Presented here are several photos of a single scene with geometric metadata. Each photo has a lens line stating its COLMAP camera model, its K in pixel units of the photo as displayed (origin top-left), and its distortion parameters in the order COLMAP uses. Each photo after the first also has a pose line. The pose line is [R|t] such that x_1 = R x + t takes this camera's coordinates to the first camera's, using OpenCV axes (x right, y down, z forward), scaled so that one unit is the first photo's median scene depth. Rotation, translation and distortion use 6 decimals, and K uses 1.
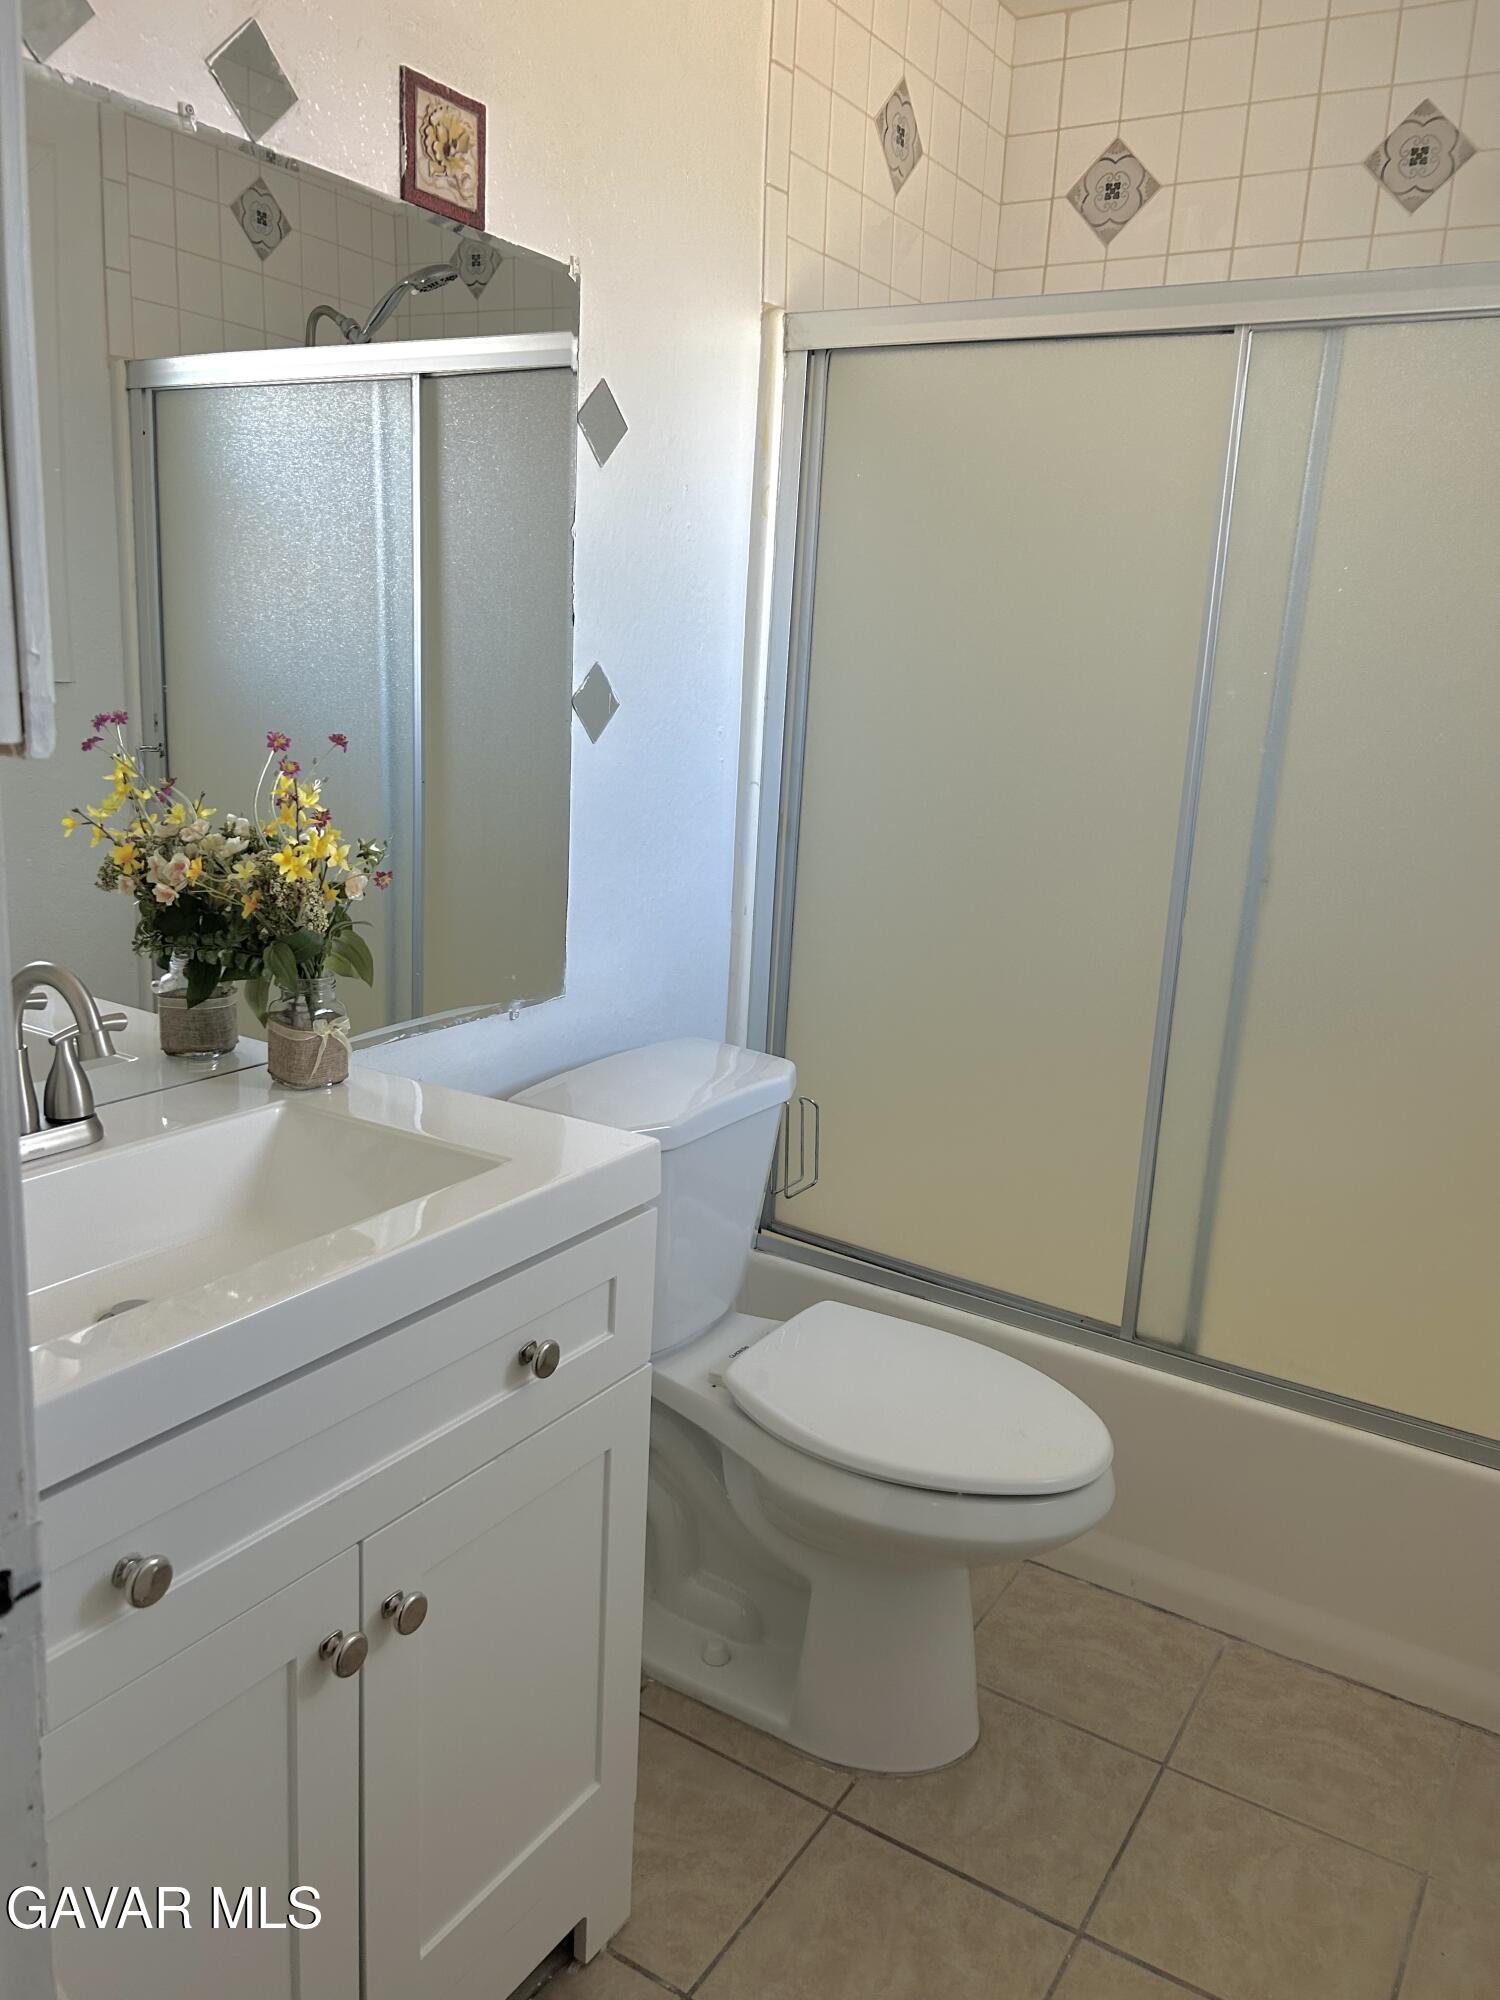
lens RADIAL K [[1505.2, 0, 739.7], [0, 1505.2, 993.2], [0, 0, 1]] dist [0.054224, -0.061227]
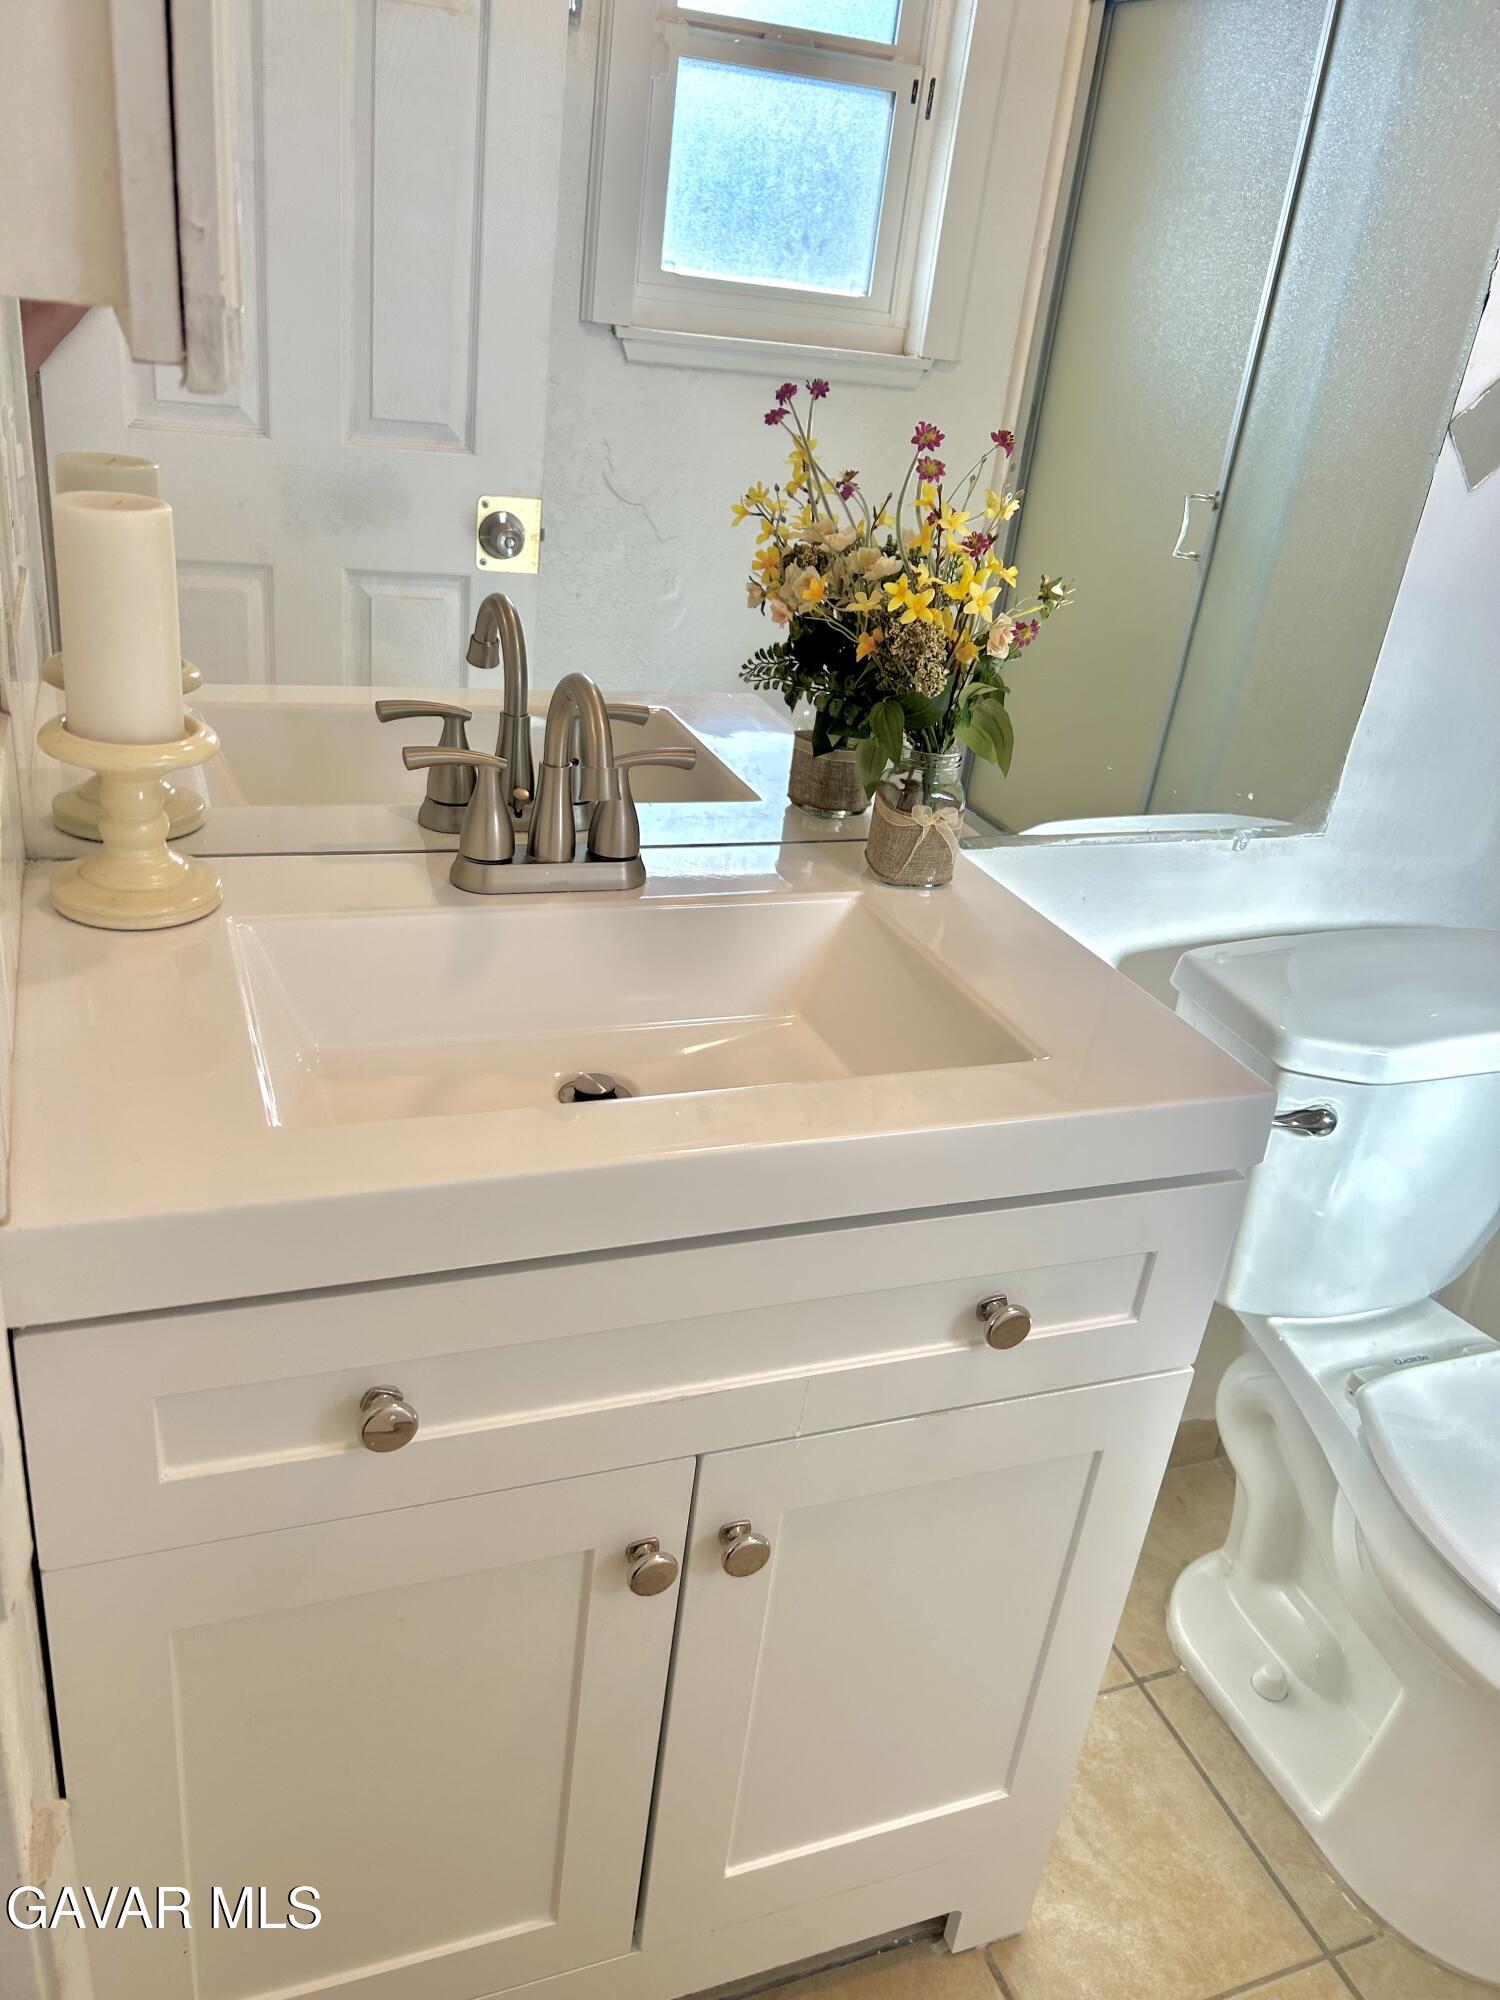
lens RADIAL K [[1505.2, 0, 753.7], [0, 1505.2, 1015.3], [0, 0, 1]] dist [0.054224, -0.061227]
pose [[0.802448, 0.299626, -0.516044, 0.098702], [-0.198136, 0.949521, 0.243212, -0.055070], [0.562867, -0.092918, 0.821308, 0.291954]]
